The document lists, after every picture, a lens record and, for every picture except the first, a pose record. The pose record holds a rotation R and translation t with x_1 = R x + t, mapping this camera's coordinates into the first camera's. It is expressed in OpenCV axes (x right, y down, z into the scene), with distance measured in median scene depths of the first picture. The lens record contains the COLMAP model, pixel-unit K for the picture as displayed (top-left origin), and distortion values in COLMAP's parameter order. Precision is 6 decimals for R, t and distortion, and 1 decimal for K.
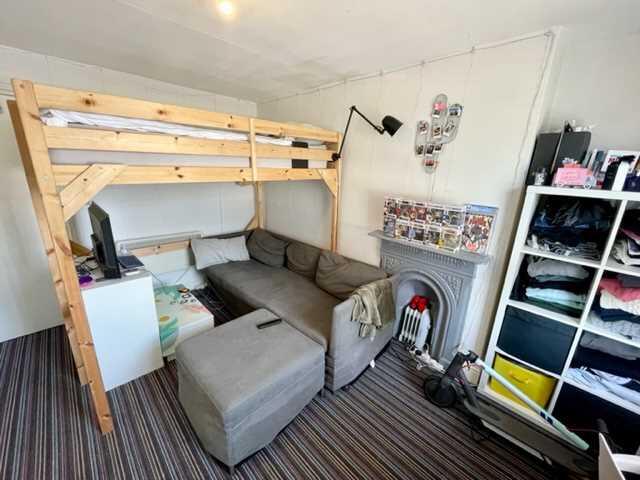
lens RADIAL K [[259.7, 0, 318.4], [0, 259.7, 237.2], [0, 0, 1]] dist [-0.000638, 0.000203]
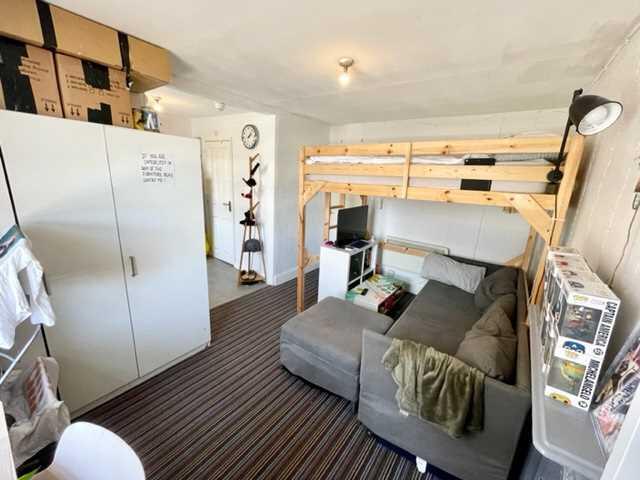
lens RADIAL K [[259.7, 0, 321.3], [0, 259.7, 237.0], [0, 0, 1]] dist [-0.000638, 0.000203]
pose [[0.149251, 0.209025, -0.966454, 0.687179], [-0.299428, 0.941064, 0.157292, -0.115682], [0.942373, 0.265907, 0.203043, 0.434174]]
